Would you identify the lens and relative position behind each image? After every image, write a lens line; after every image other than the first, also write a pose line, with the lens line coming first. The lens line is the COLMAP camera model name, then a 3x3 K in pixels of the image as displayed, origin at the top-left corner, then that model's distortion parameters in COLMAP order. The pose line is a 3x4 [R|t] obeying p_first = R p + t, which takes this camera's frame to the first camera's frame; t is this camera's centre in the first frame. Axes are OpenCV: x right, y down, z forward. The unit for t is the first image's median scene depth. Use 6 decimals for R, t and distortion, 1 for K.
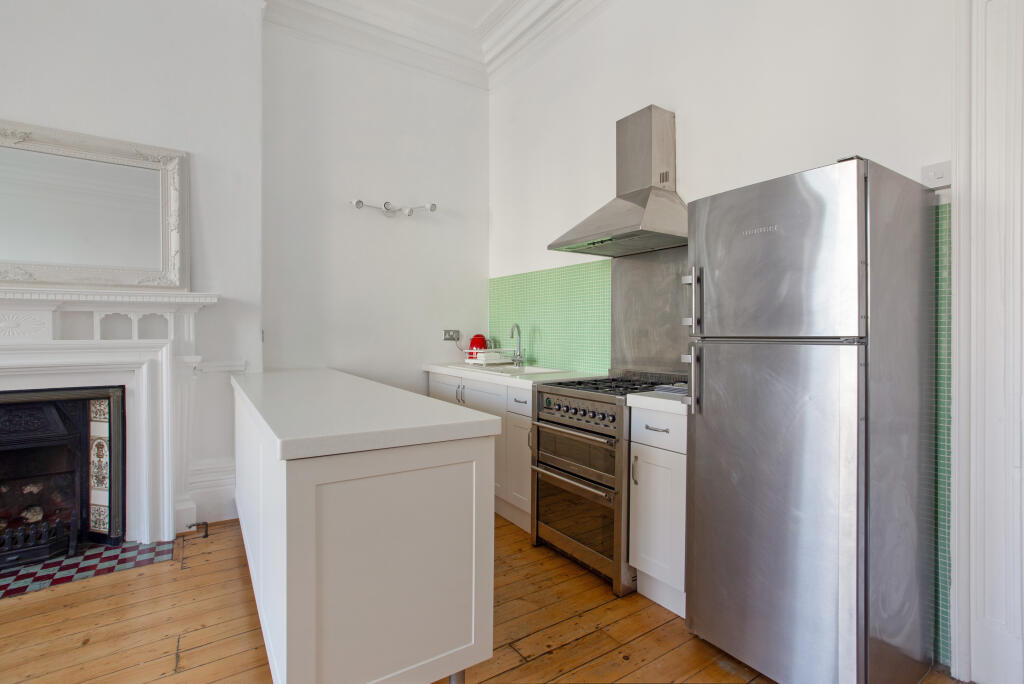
lens RADIAL K [[493.9, 0, 512.0], [0, 493.9, 342.0], [0, 0, 1]] dist [-0.031374, 0.000887]
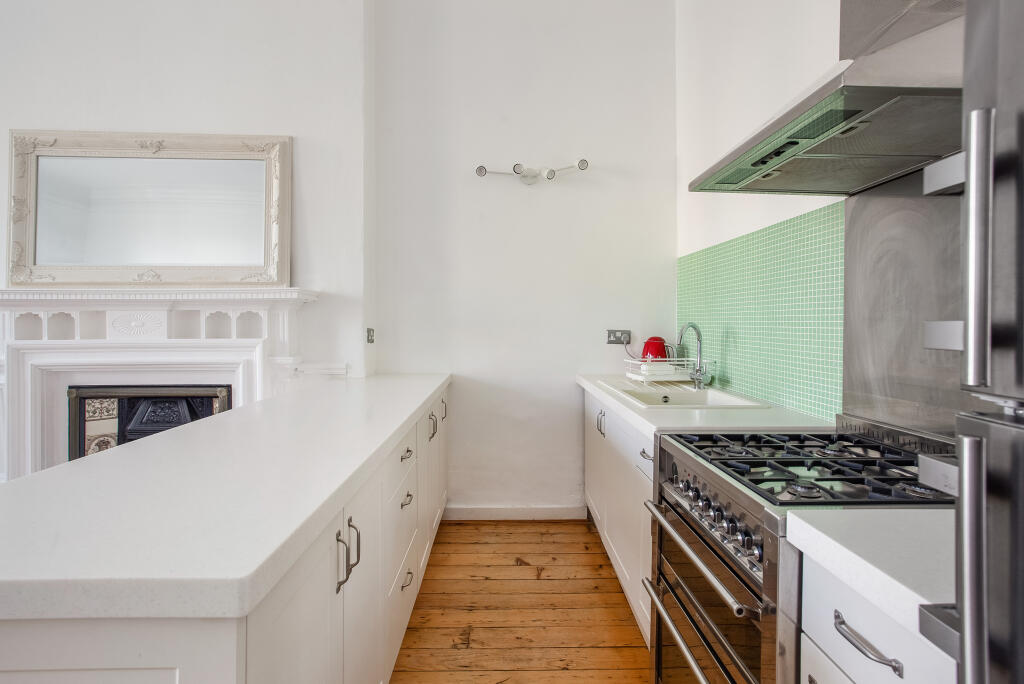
lens RADIAL K [[493.9, 0, 512.0], [0, 493.9, 342.0], [0, 0, 1]] dist [-0.031374, 0.000887]
pose [[0.850598, 0.026773, -0.525135, 0.194194], [-0.018999, 0.999616, 0.020188, -0.027241], [0.525473, -0.007195, 0.850780, 0.436868]]
